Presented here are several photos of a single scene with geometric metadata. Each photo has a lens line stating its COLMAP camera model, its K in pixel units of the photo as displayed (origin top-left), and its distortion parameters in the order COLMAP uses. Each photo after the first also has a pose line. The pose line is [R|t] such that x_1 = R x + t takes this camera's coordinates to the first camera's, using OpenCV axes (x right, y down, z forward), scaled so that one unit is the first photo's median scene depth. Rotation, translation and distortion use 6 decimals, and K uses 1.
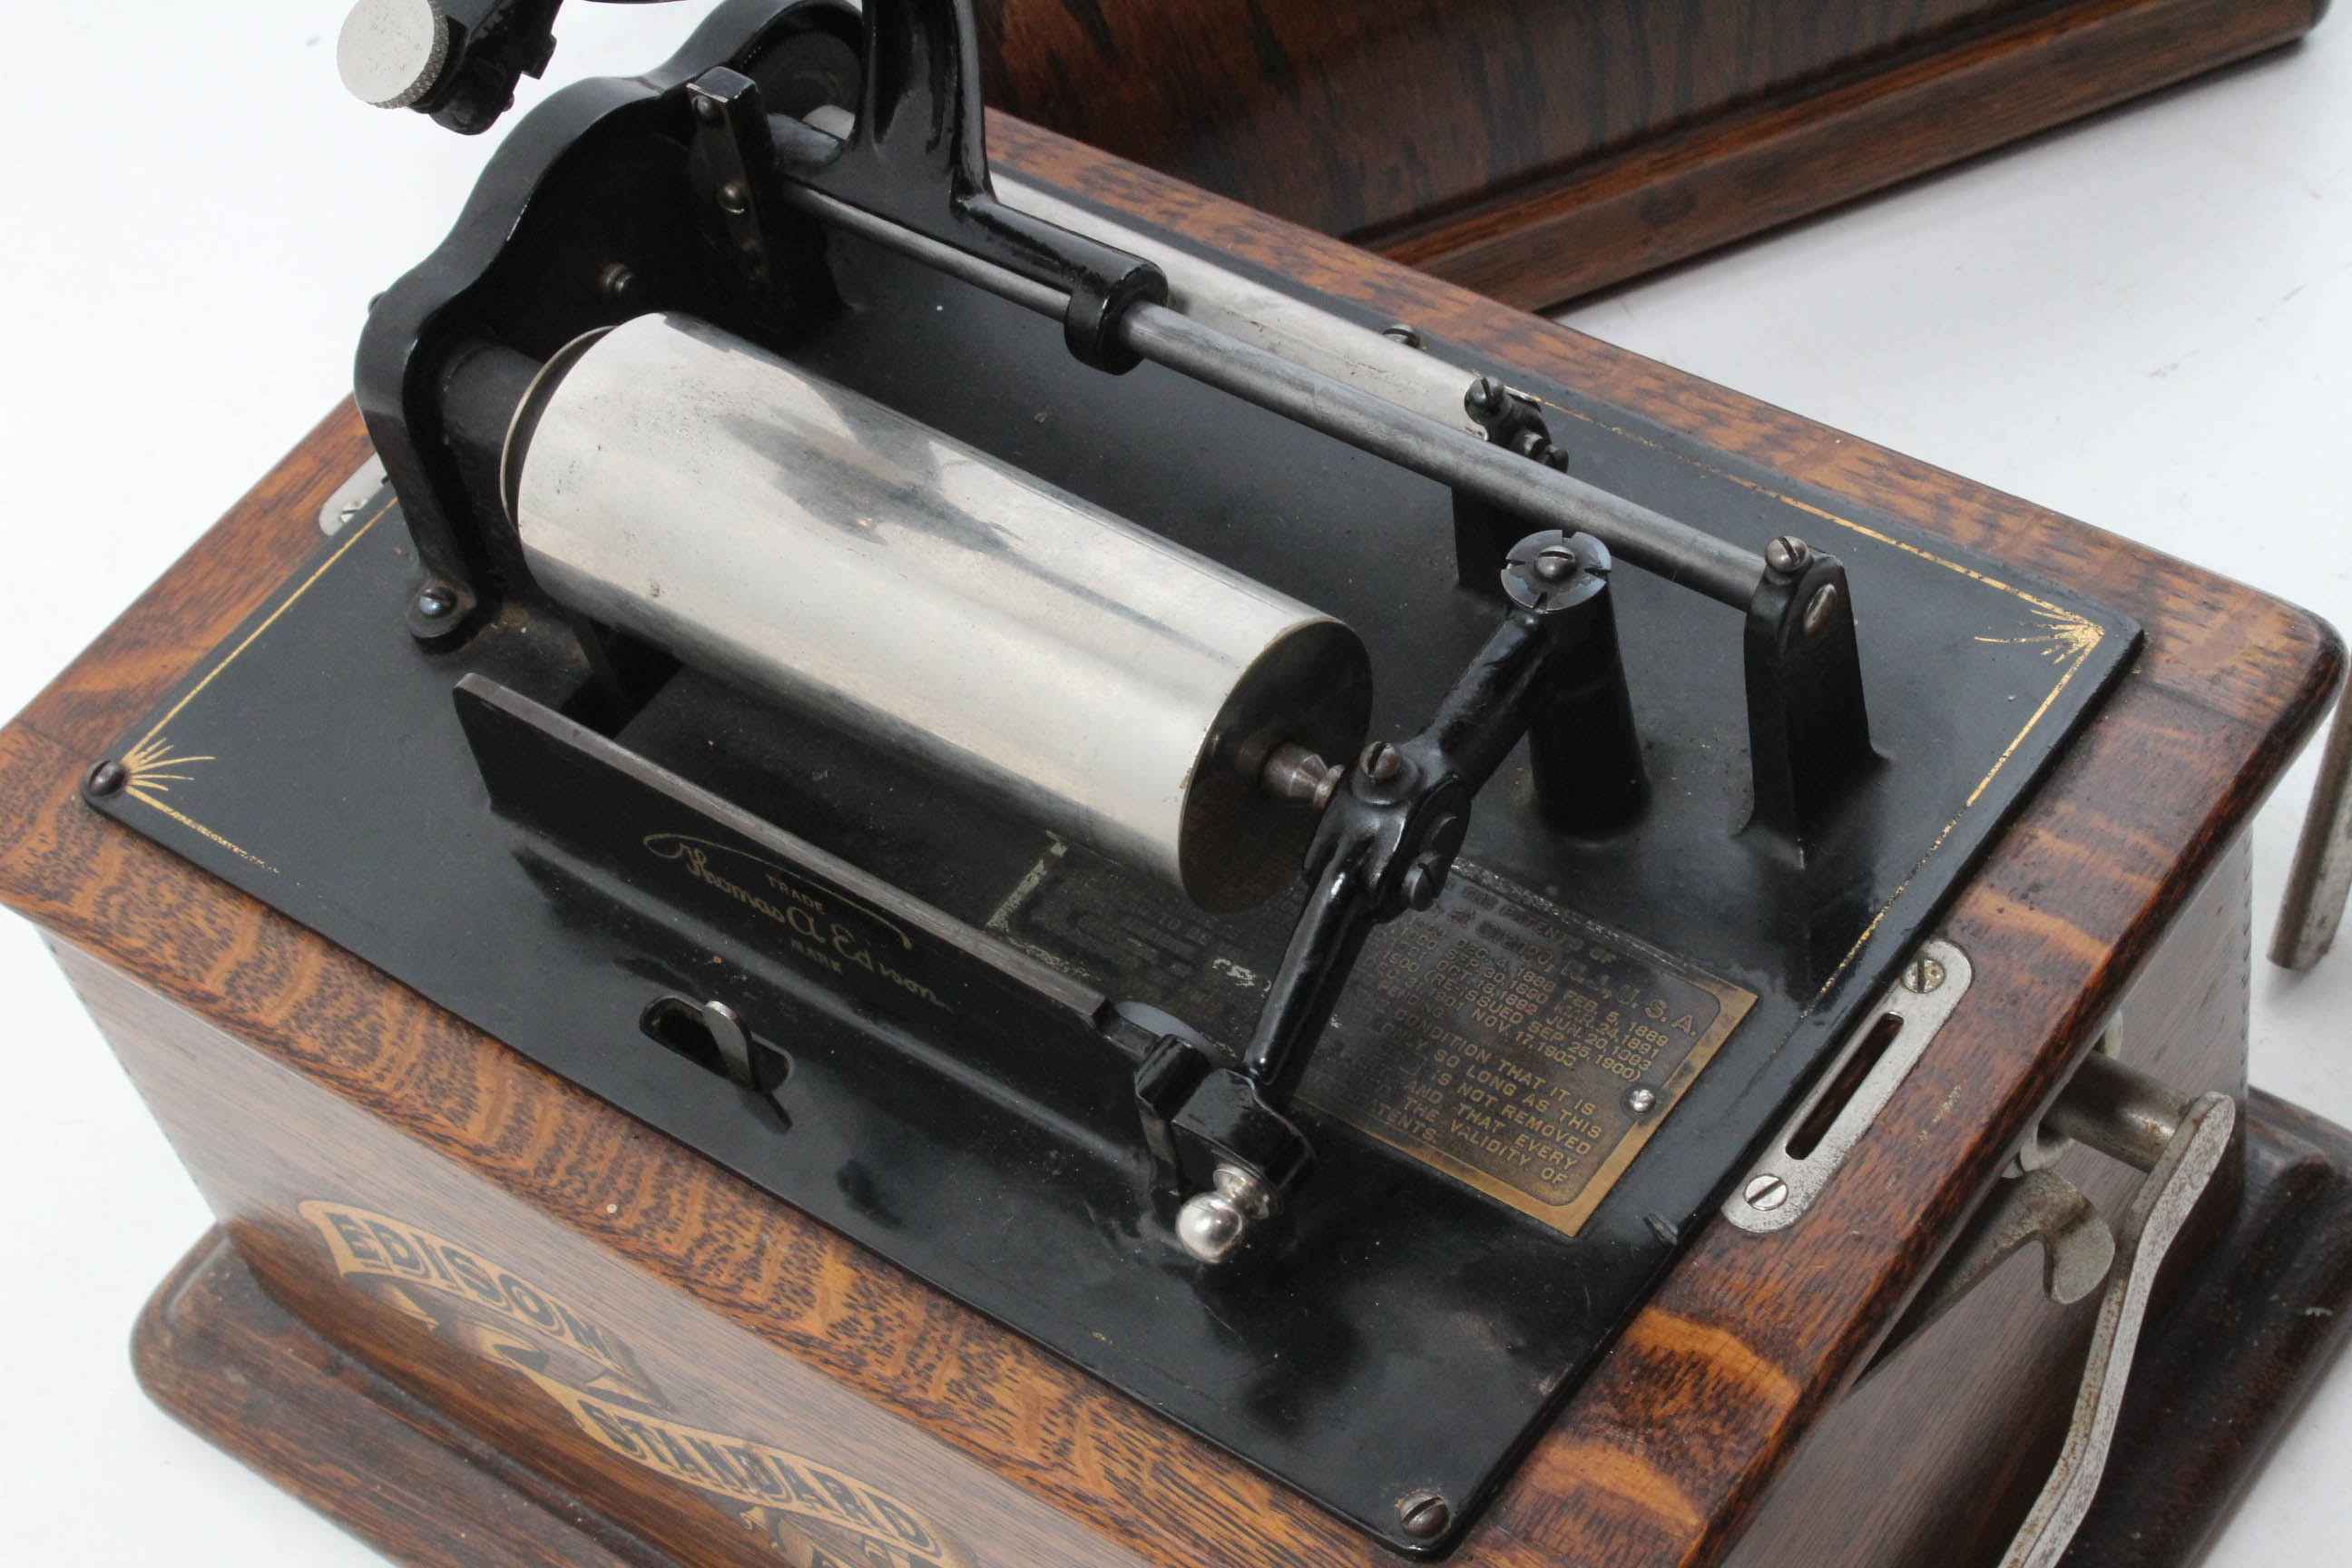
lens RADIAL K [[4462.9, 0, 1180.7], [0, 4462.9, 781.9], [0, 0, 1]] dist [0.021148, 0.000000]
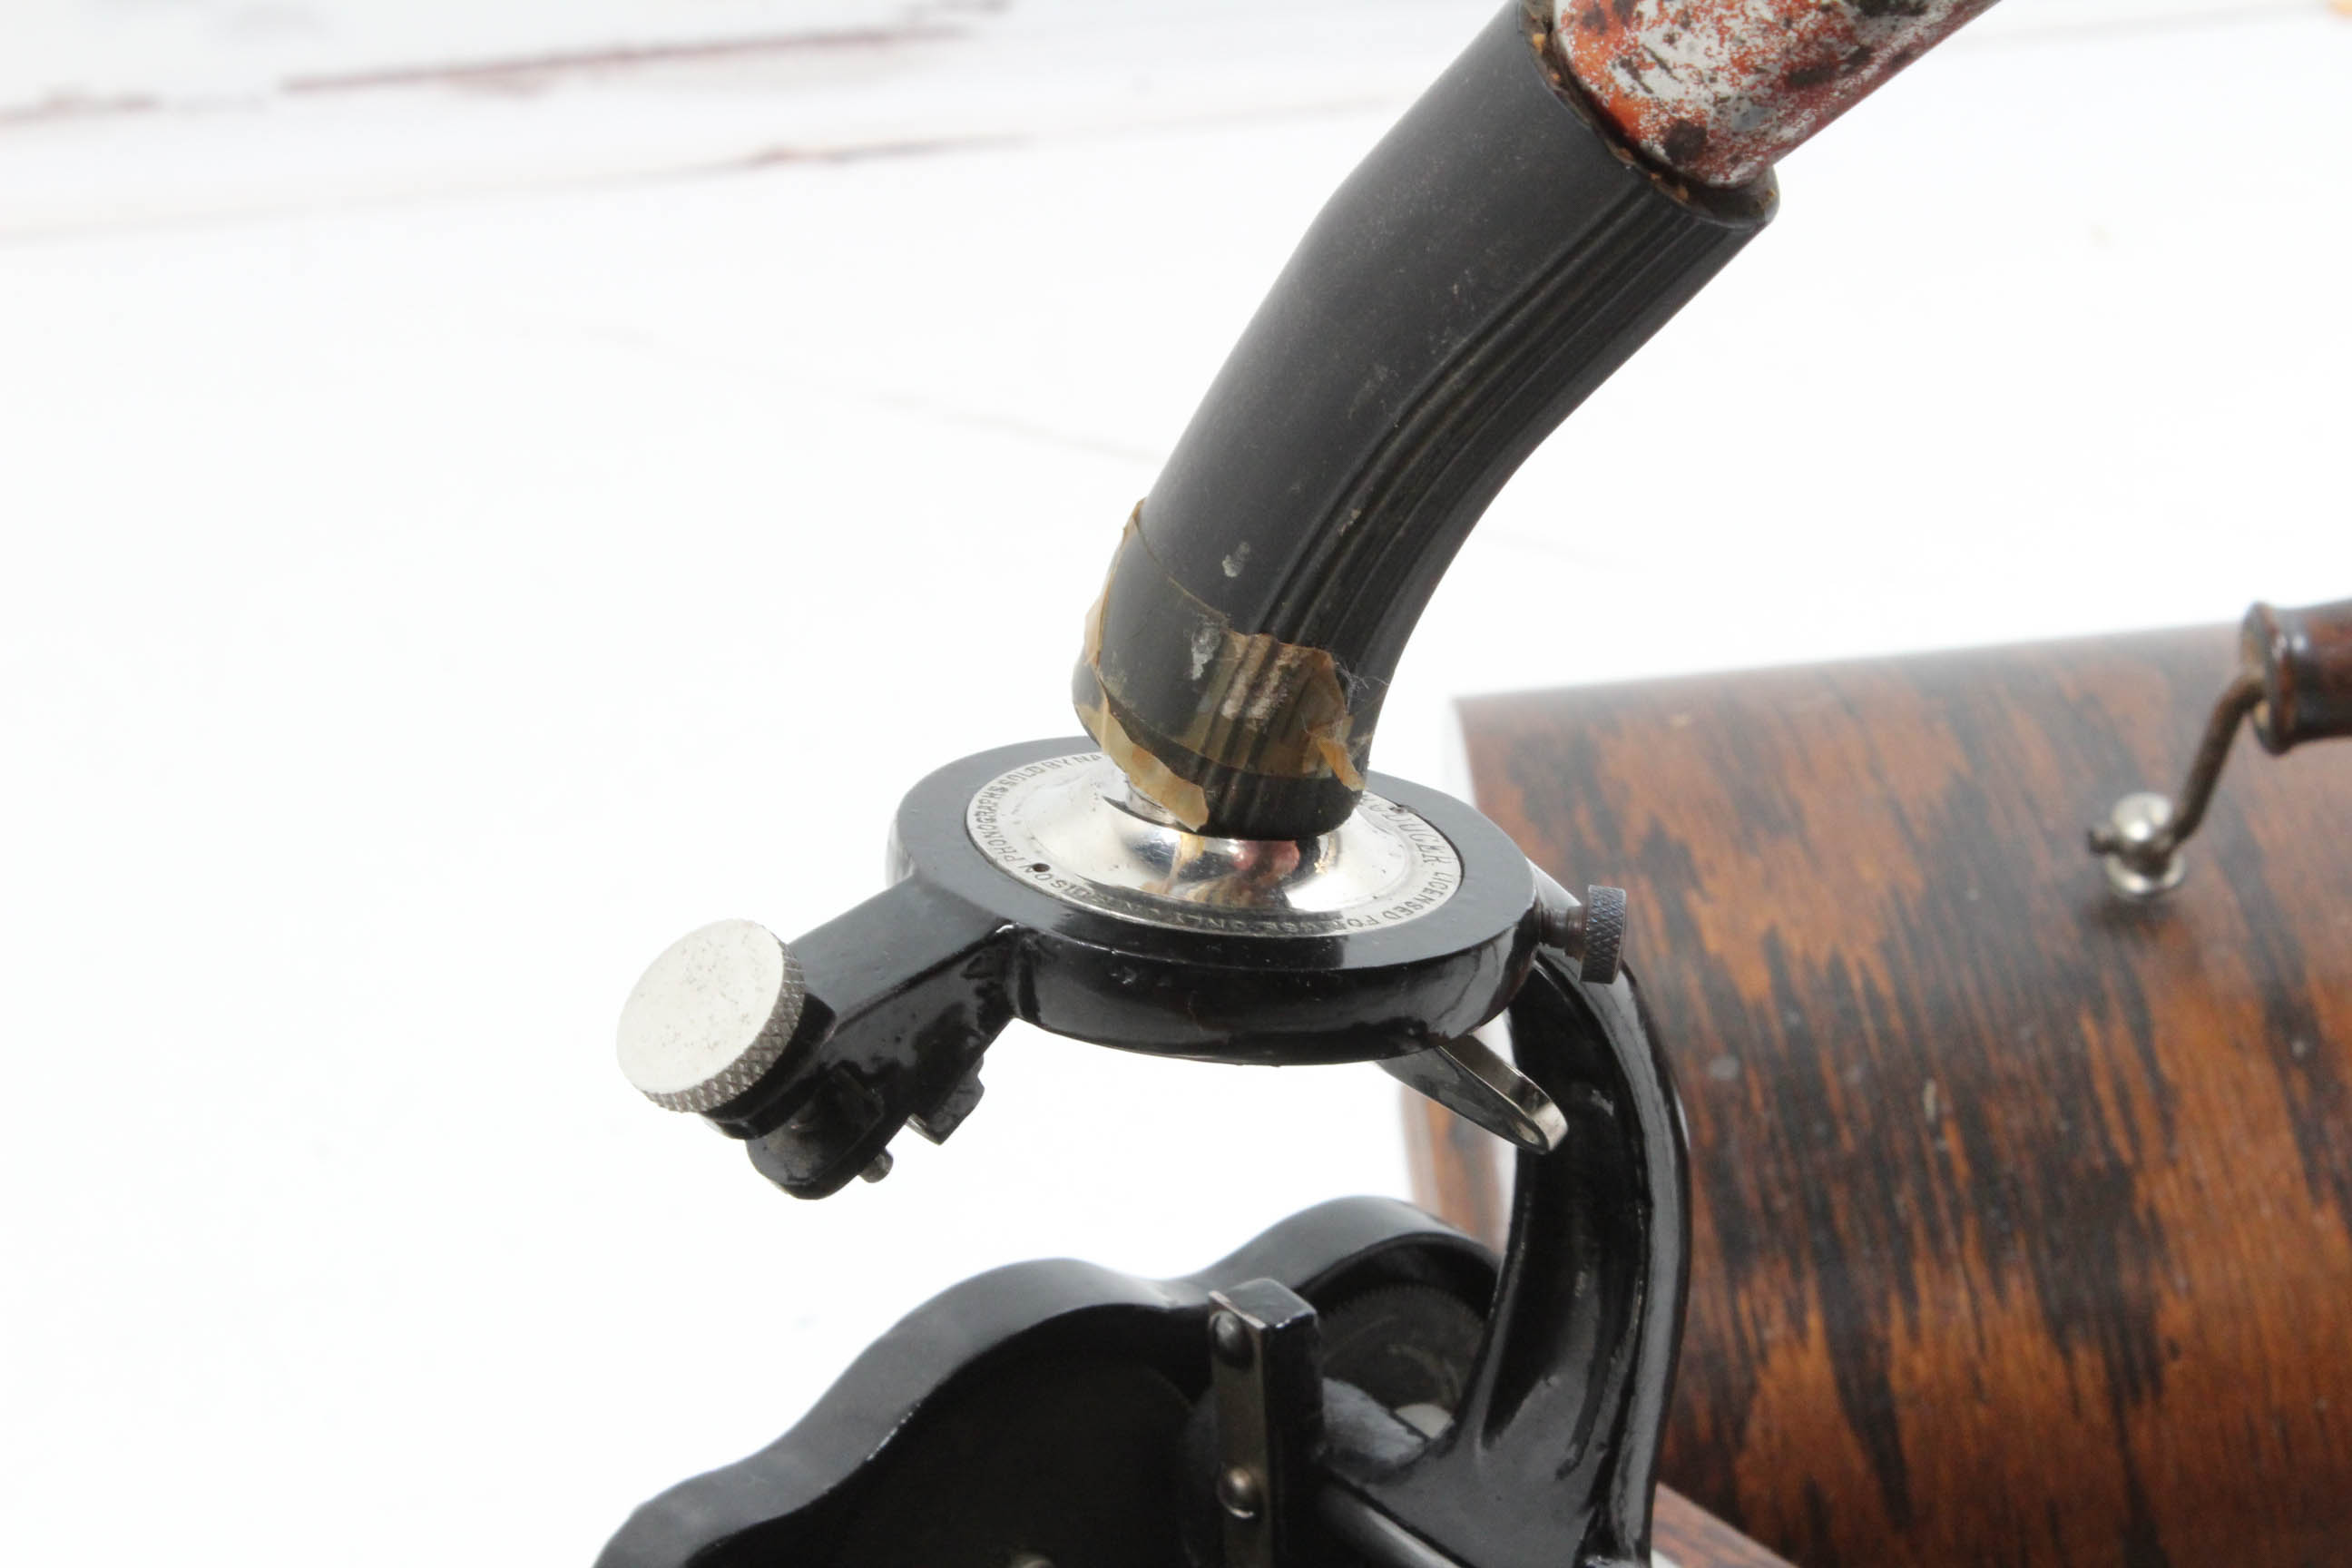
lens RADIAL K [[5529.9, 0, 1236.3], [0, 5529.9, 849.7], [0, 0, 1]] dist [0.059936, 0.000000]
pose [[0.963737, 0.200513, -0.176085, 0.018938], [-0.246820, 0.920628, -0.302529, 0.022669], [0.101448, 0.335019, 0.936734, 0.279191]]
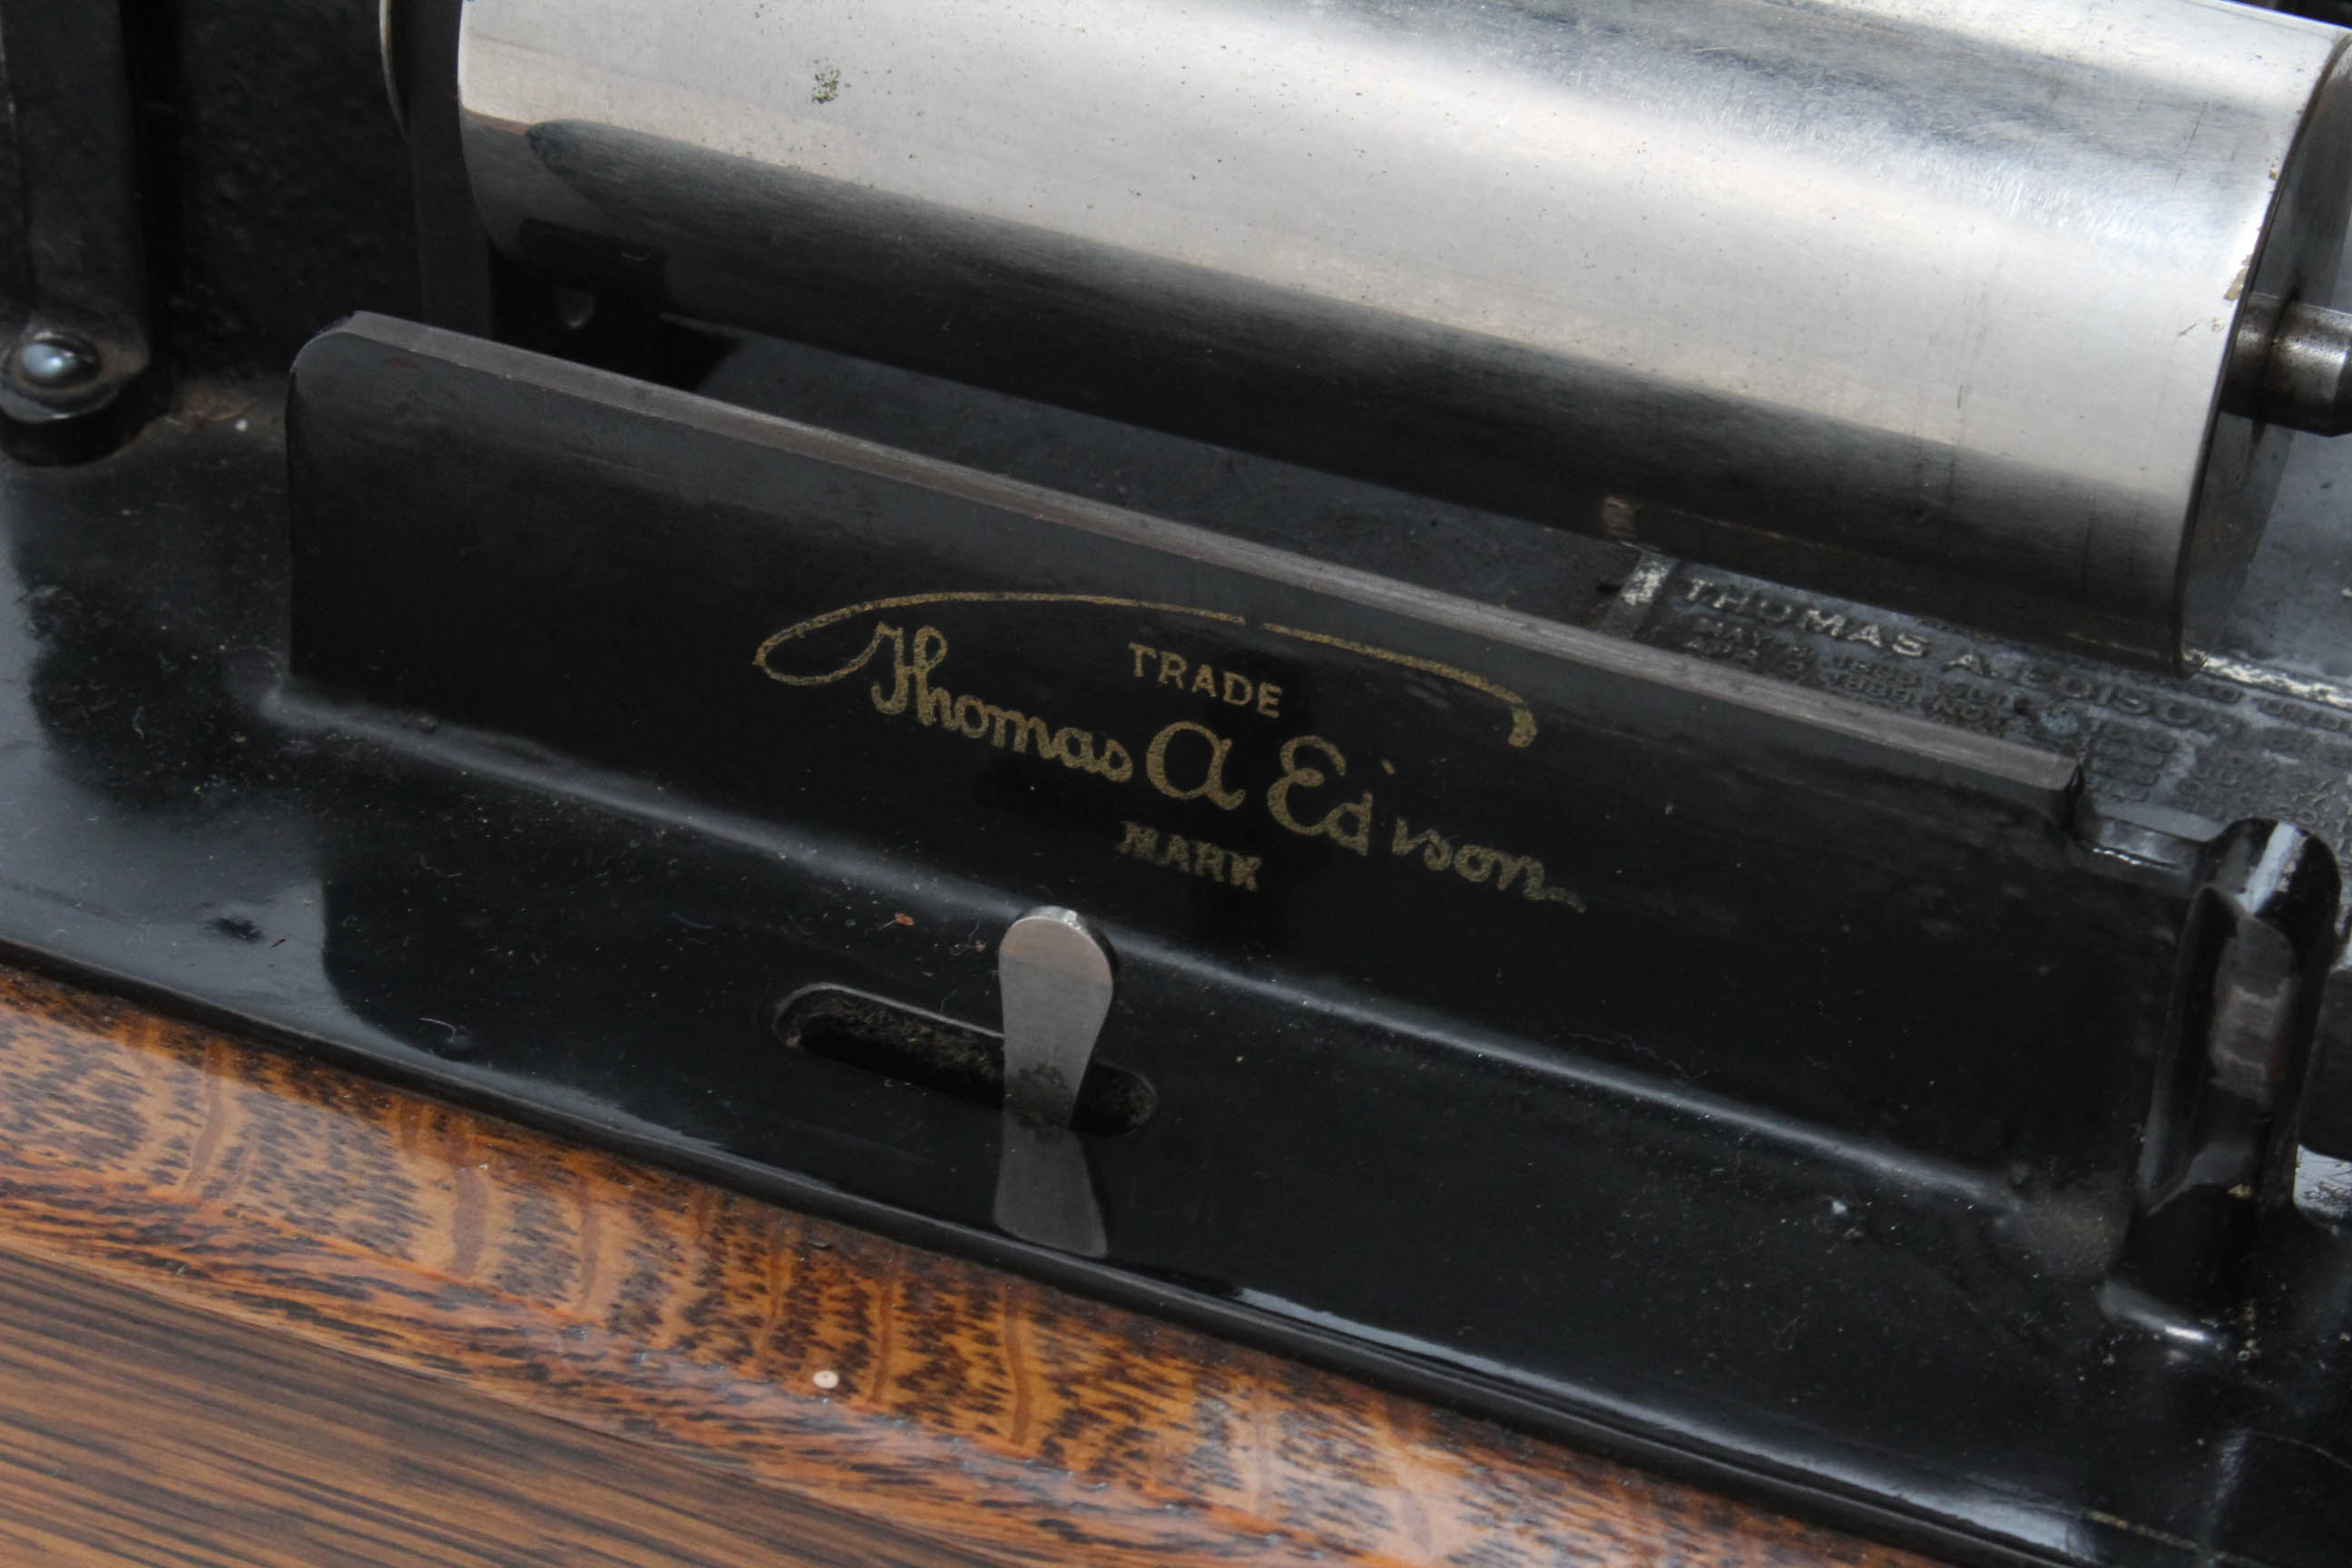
lens RADIAL K [[5529.9, 0, 1173.7], [0, 5529.9, 782.8], [0, 0, 1]] dist [0.059936, 0.000000]
pose [[0.948466, 0.024479, 0.315931, -0.272412], [0.056962, 0.967600, -0.245980, 0.177459], [-0.311716, 0.251300, 0.916341, 0.490145]]
